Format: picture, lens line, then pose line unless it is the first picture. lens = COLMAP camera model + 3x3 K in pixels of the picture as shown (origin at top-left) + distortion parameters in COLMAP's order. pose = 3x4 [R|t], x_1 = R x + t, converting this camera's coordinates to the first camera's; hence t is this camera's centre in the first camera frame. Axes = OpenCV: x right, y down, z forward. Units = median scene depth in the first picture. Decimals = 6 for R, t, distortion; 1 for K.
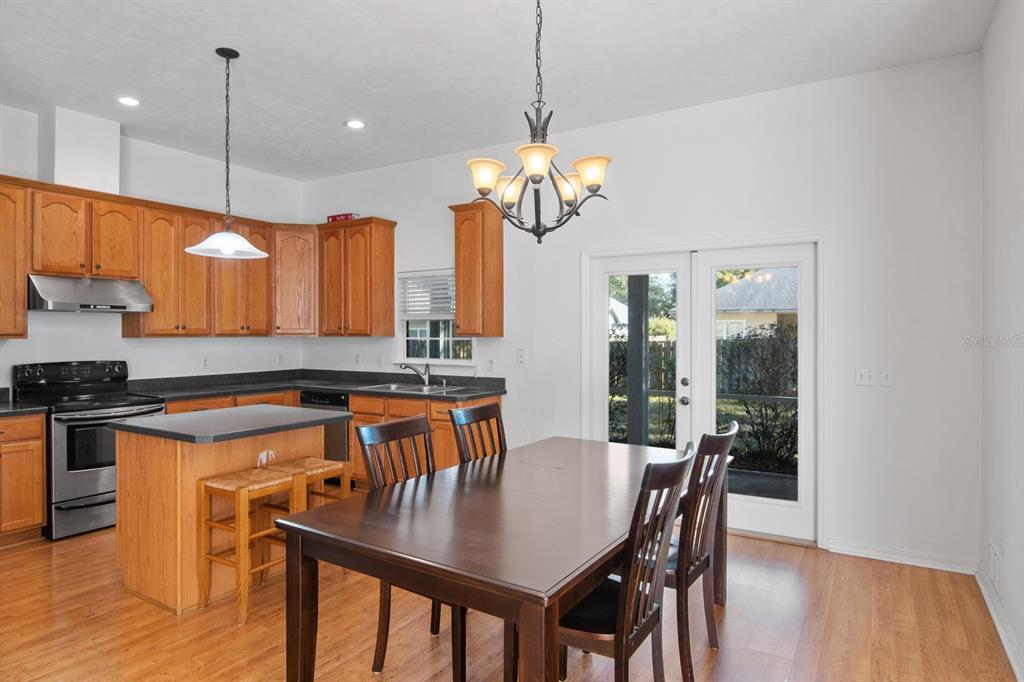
lens RADIAL K [[607.5, 0, 513.6], [0, 607.5, 333.6], [0, 0, 1]] dist [0.004027, -0.018904]
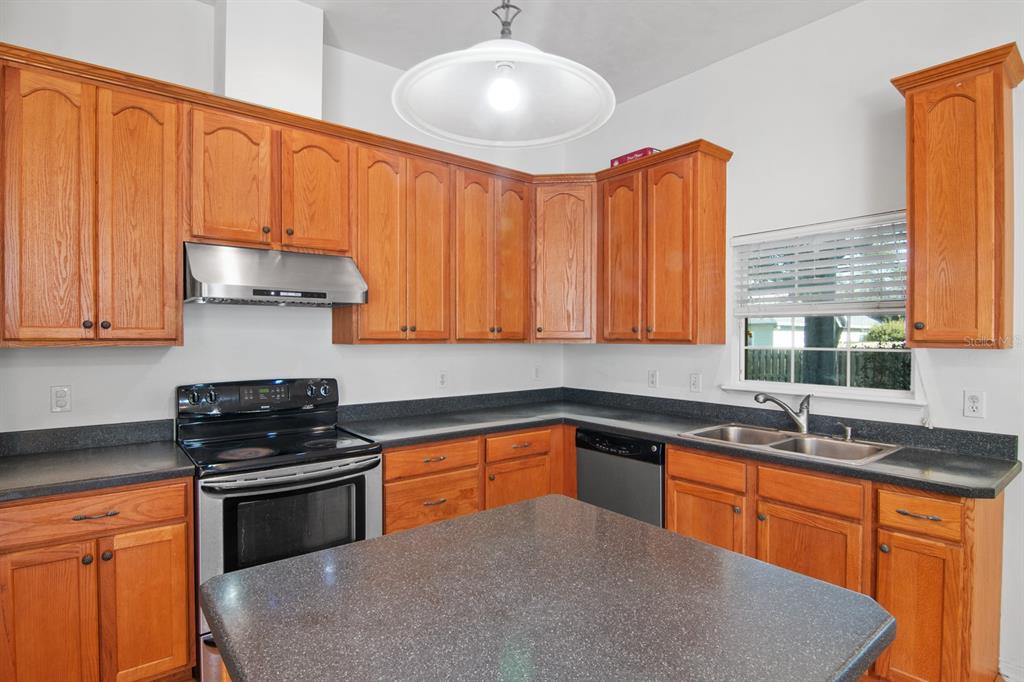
lens RADIAL K [[531.6, 0, 512.0], [0, 531.6, 341.0], [0, 0, 1]] dist [-0.002355, -0.000724]
pose [[0.943430, 0.005740, -0.331522, -0.264595], [-0.003499, 0.999967, 0.007357, -0.001688], [0.331553, -0.005780, 0.943419, 0.518319]]
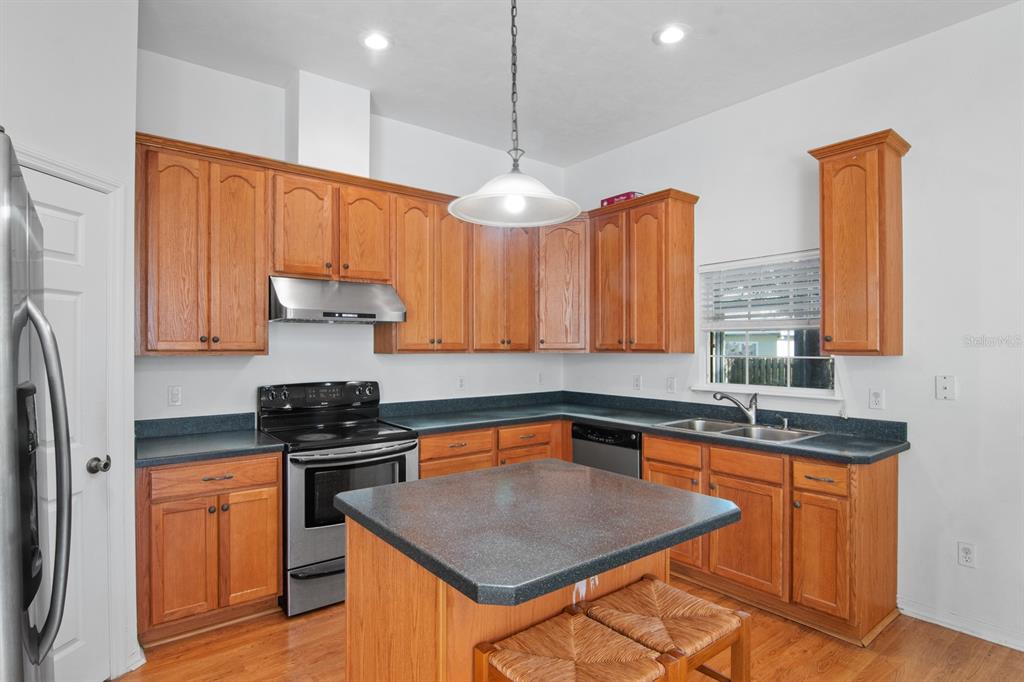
lens RADIAL K [[534.9, 0, 510.6], [0, 534.9, 345.9], [0, 0, 1]] dist [0.001078, -0.000127]
pose [[0.938222, 0.000153, -0.346034, -0.216248], [-0.001339, 0.999994, -0.003187, -0.002051], [0.346032, 0.003453, 0.938216, 0.379050]]
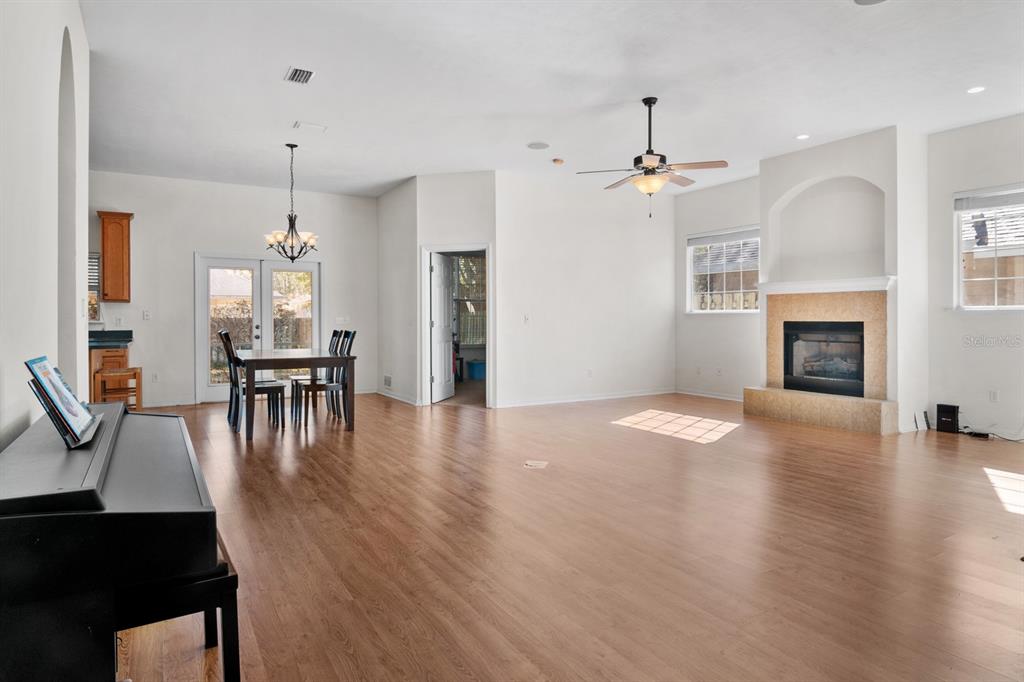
lens RADIAL K [[607.5, 0, 513.6], [0, 607.5, 333.6], [0, 0, 1]] dist [0.004027, -0.018904]
pose [[0.449706, -0.020971, 0.892930, -0.998055], [0.001417, 0.999740, 0.022765, 0.052339], [-0.893175, -0.008972, 0.449619, -0.558146]]
